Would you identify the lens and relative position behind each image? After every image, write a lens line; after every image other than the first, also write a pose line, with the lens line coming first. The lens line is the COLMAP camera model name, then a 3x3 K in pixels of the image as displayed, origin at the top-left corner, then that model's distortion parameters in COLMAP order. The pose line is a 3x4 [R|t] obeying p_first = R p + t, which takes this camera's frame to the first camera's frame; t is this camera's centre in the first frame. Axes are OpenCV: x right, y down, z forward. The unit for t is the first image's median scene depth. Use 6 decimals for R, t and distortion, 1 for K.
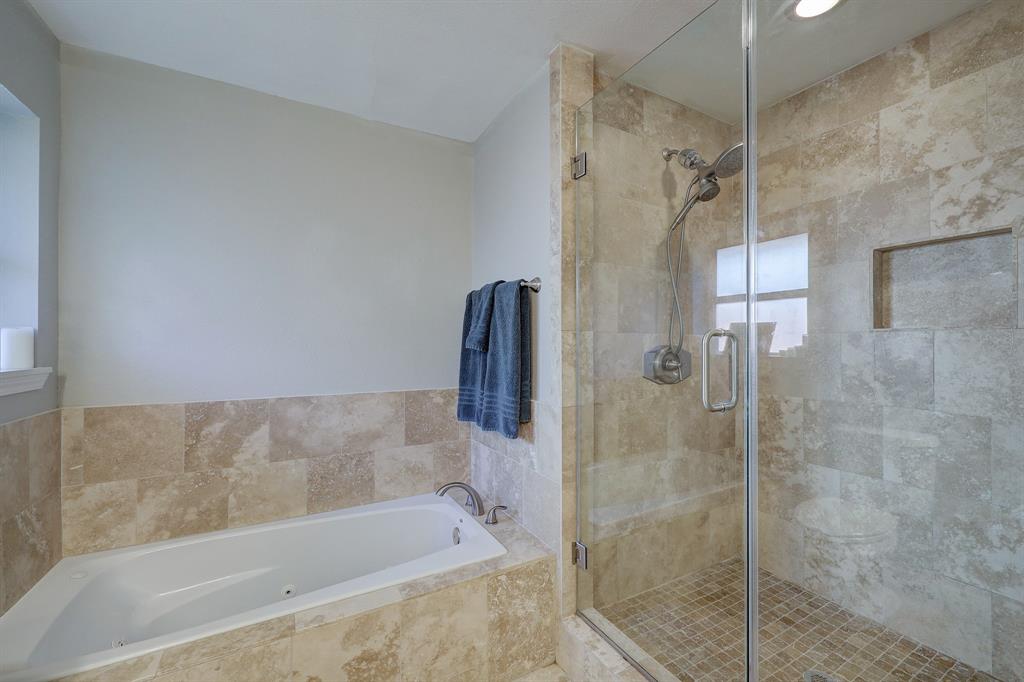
lens RADIAL K [[425.0, 0, 507.8], [0, 425.0, 340.8], [0, 0, 1]] dist [-0.002110, 0.000567]
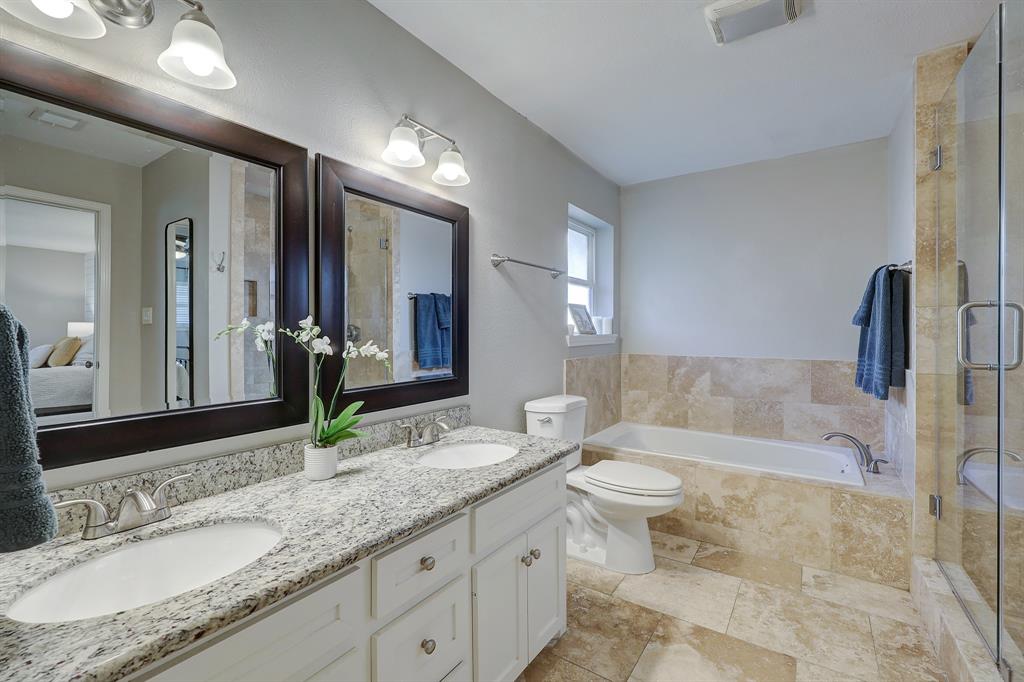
lens RADIAL K [[425.0, 0, 511.4], [0, 425.0, 332.4], [0, 0, 1]] dist [-0.002110, 0.000567]
pose [[0.447619, 0.004401, -0.894214, 0.596850], [0.004150, 0.999967, 0.006999, 0.028950], [0.894215, -0.006844, 0.447585, -0.446573]]
